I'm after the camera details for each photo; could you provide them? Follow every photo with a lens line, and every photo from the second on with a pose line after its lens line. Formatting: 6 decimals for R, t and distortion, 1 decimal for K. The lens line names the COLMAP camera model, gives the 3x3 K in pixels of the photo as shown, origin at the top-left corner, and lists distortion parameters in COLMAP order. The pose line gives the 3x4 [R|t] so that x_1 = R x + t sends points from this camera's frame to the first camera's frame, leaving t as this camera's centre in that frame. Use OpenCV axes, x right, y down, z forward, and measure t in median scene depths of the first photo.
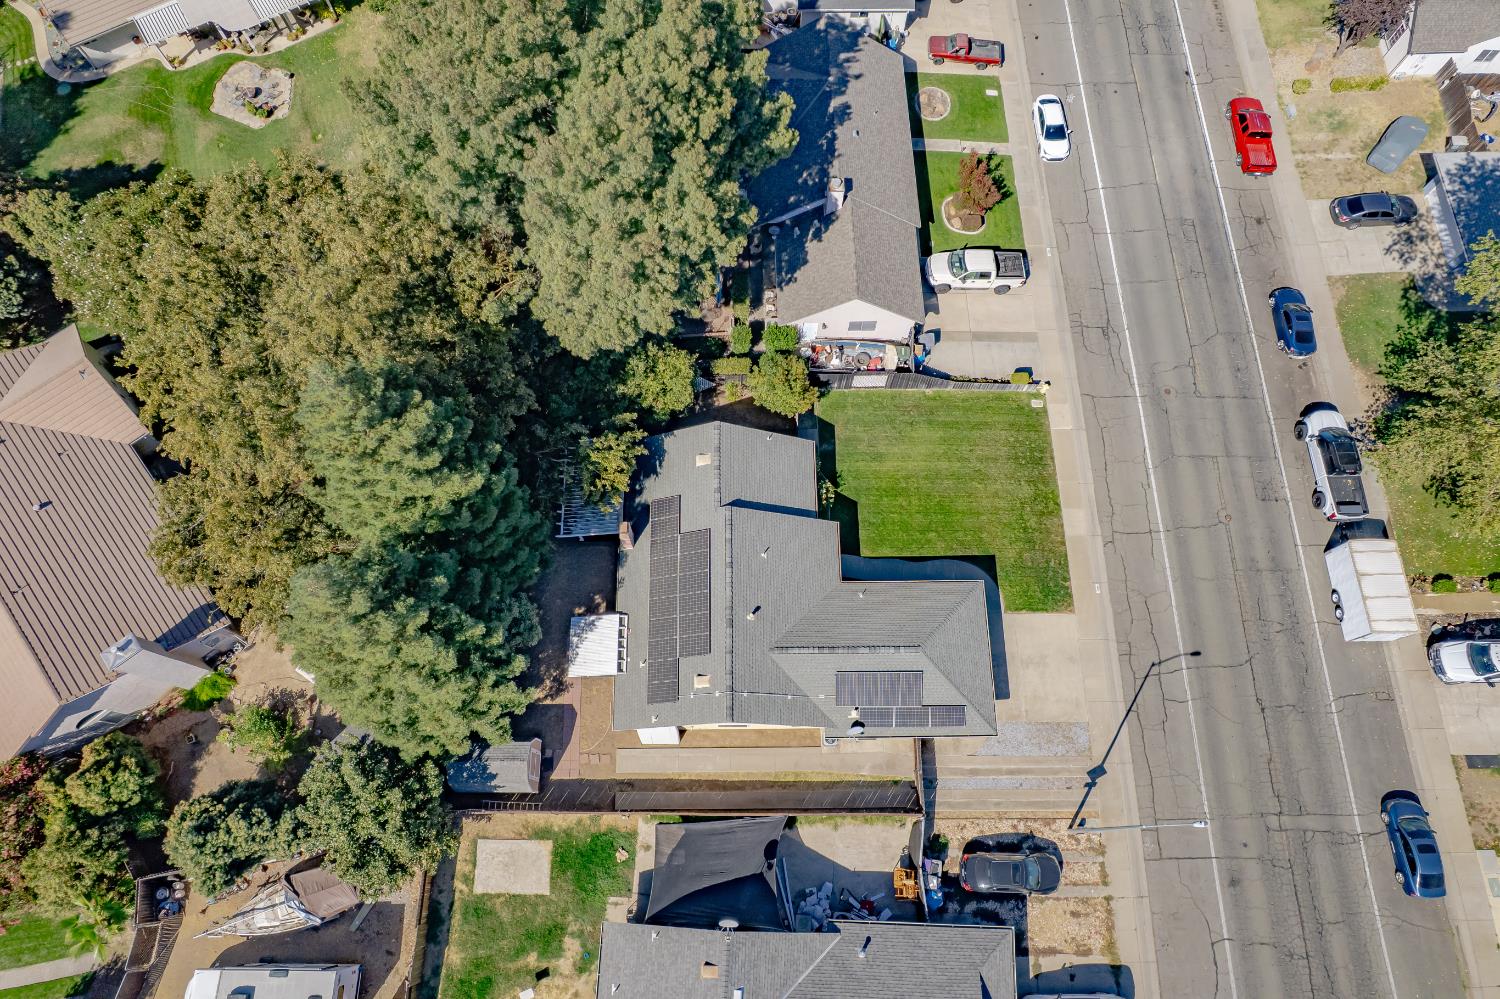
lens RADIAL K [[959.2, 0, 741.1], [0, 959.2, 505.8], [0, 0, 1]] dist [-0.080777, 0.074108]
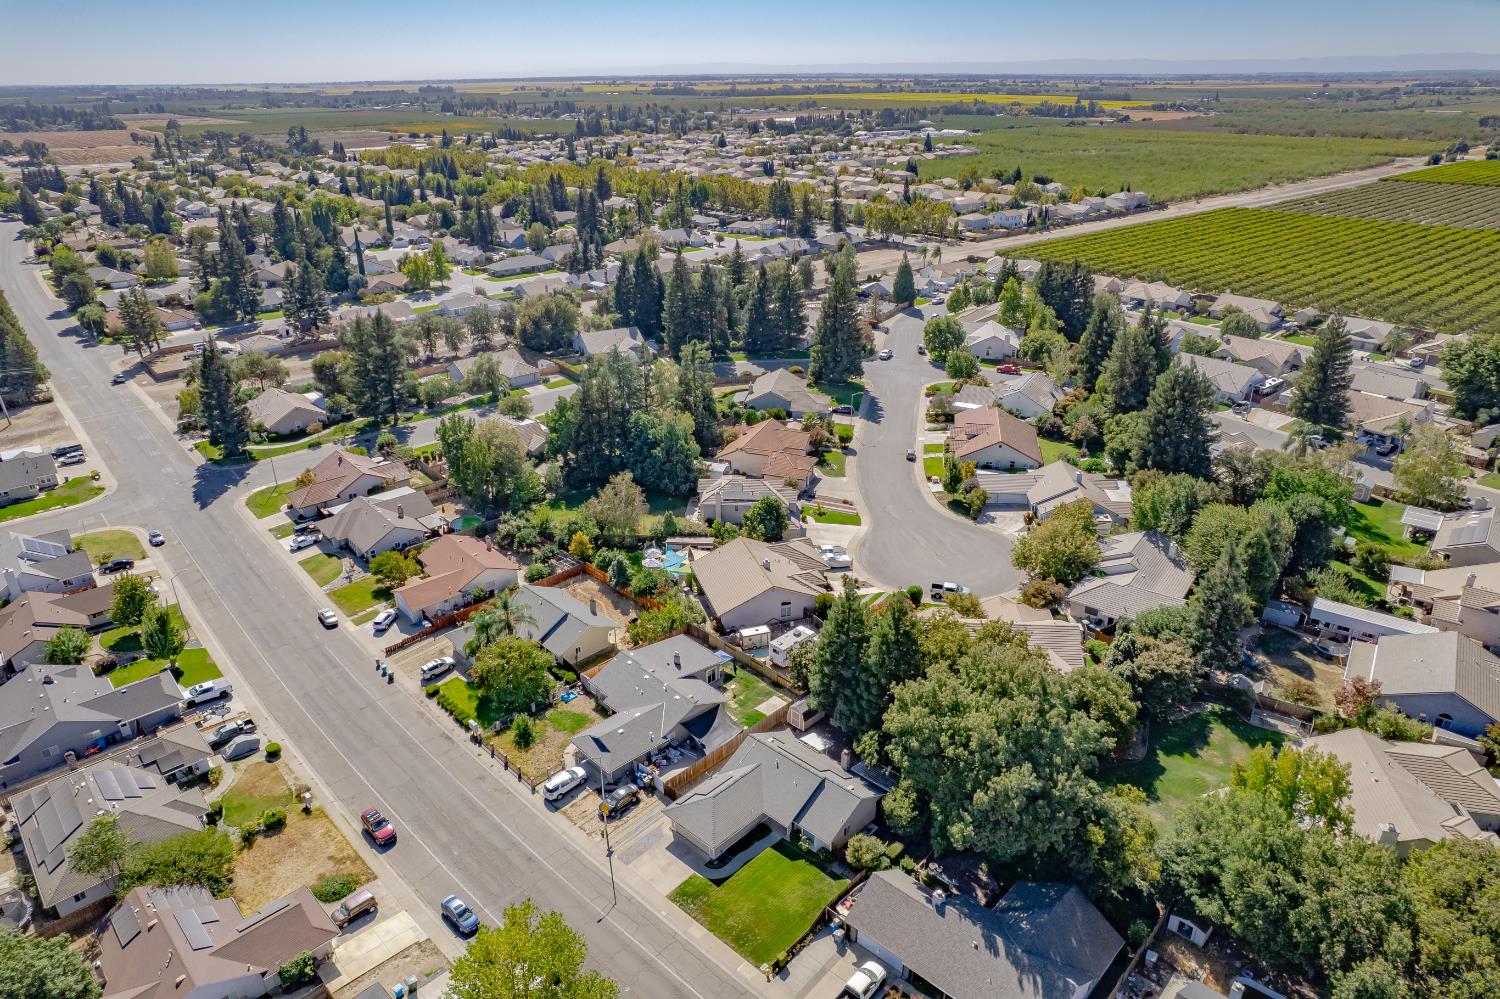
lens RADIAL K [[959.2, 0, 741.1], [0, 959.2, 505.8], [0, 0, 1]] dist [-0.080777, 0.074108]
pose [[-0.699879, 0.306391, -0.645208, 1.237560], [-0.667952, 0.039212, 0.743171, -1.410968], [0.253001, 0.951098, 0.177211, 0.010096]]
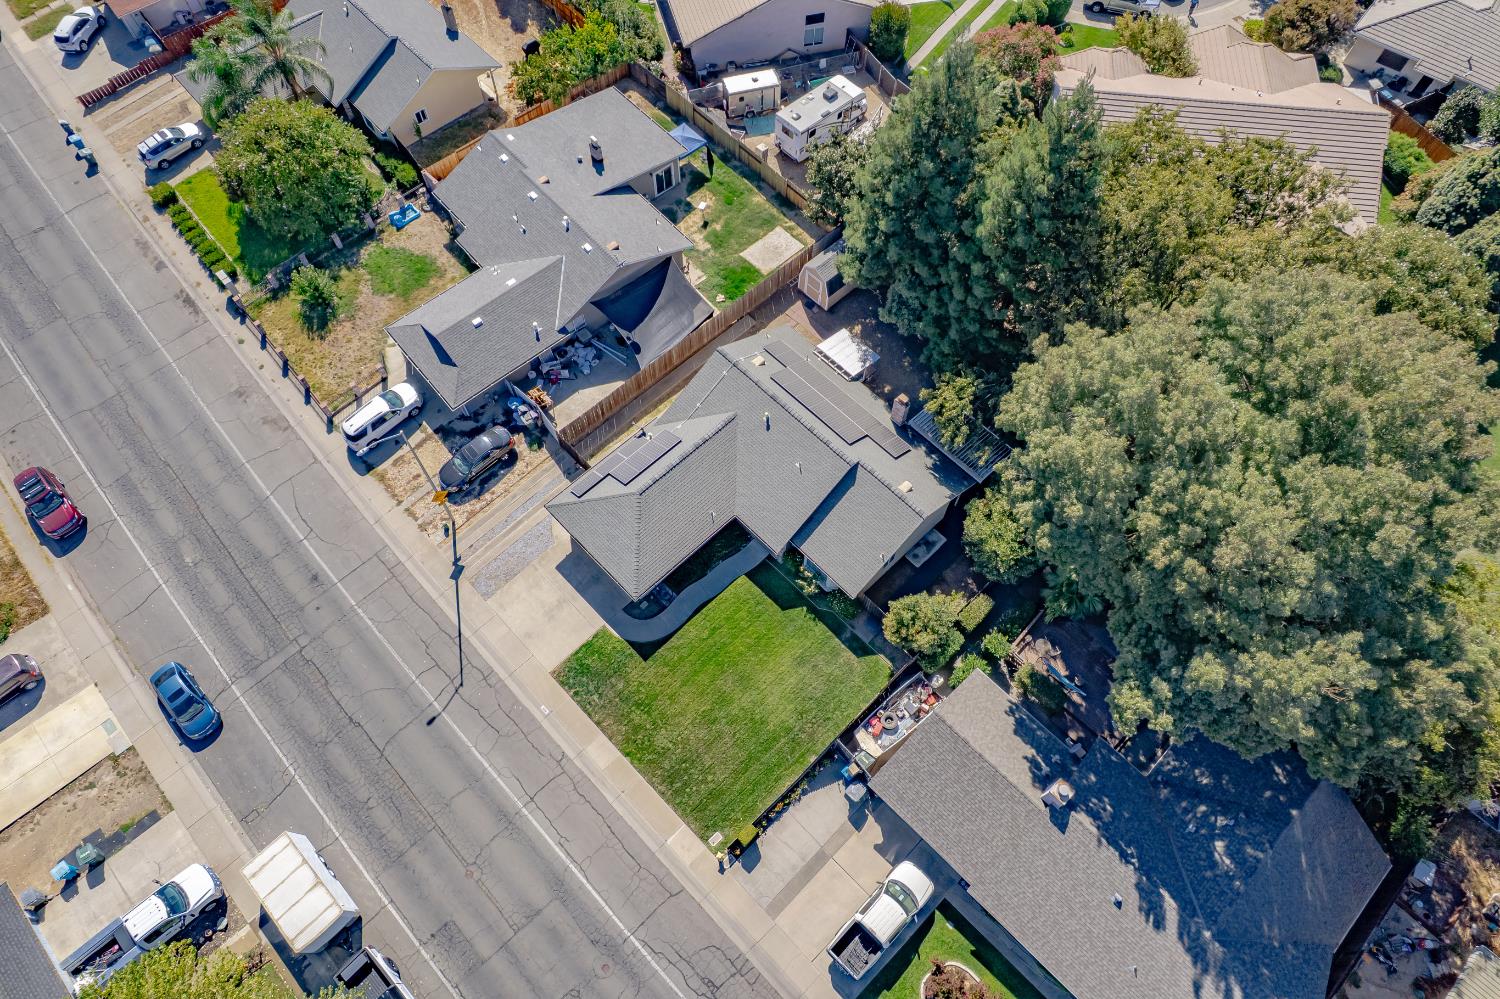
lens RADIAL K [[959.2, 0, 741.1], [0, 959.2, 505.8], [0, 0, 1]] dist [-0.080777, 0.074108]
pose [[-0.729240, 0.611136, -0.307768, 0.423115], [-0.641996, -0.455463, 0.616761, -0.582346], [0.236748, 0.647353, 0.724489, 0.210800]]
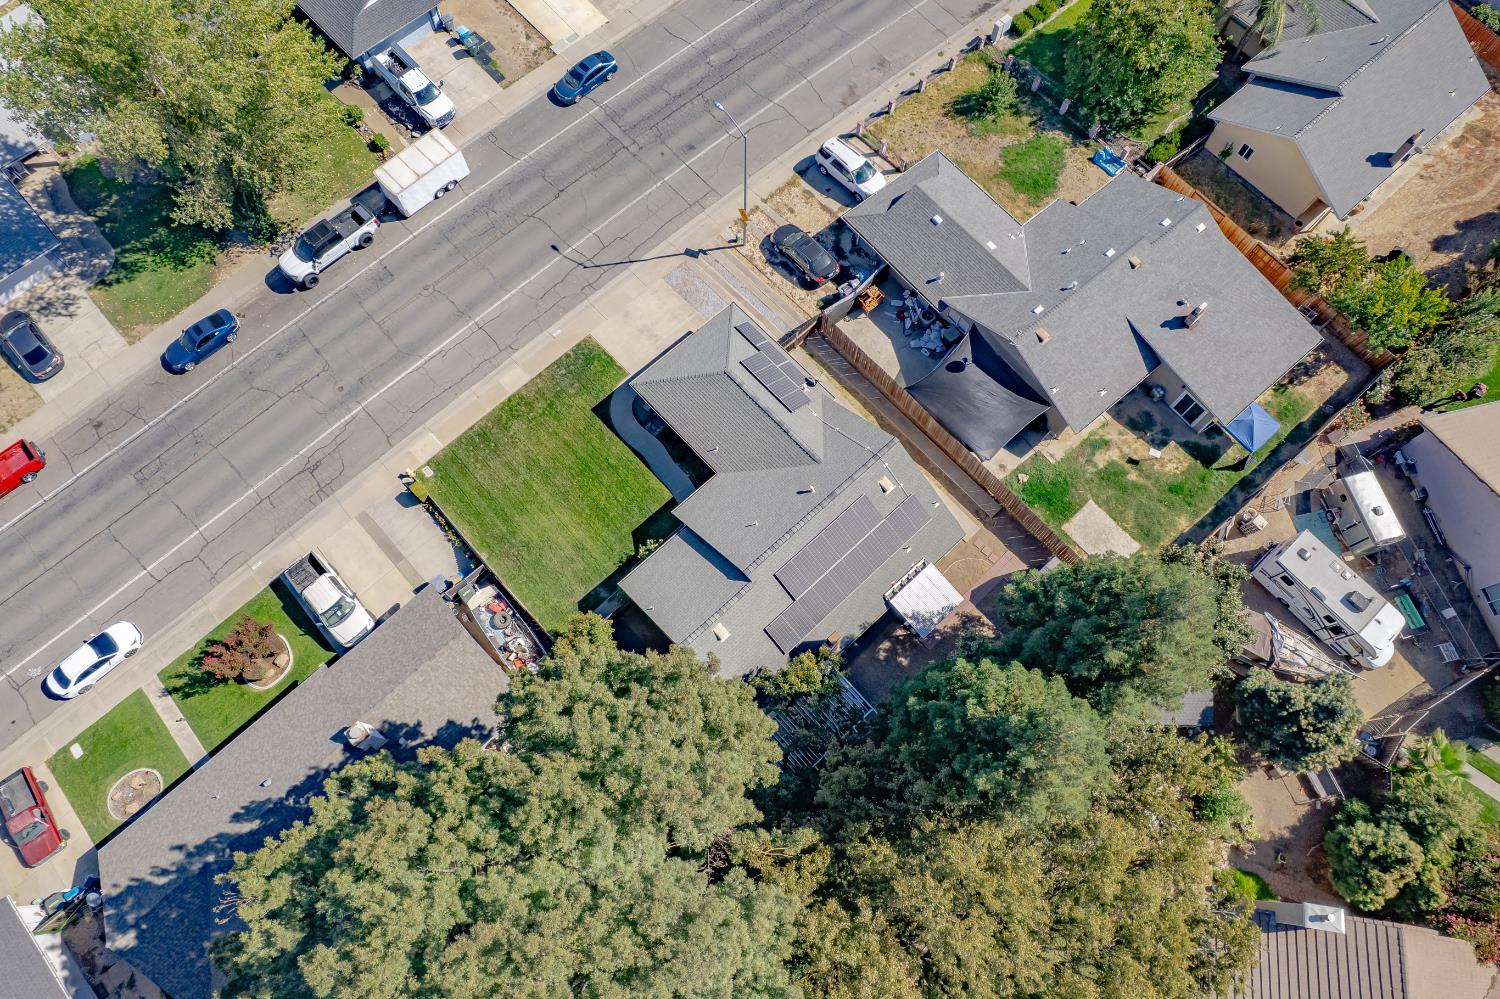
lens RADIAL K [[959.2, 0, 741.1], [0, 959.2, 505.8], [0, 0, 1]] dist [-0.080777, 0.074108]
pose [[-0.668471, -0.697952, 0.256925, -0.206330], [0.701320, -0.476542, 0.530150, -0.472580], [-0.247584, 0.534576, 0.808041, 0.162955]]
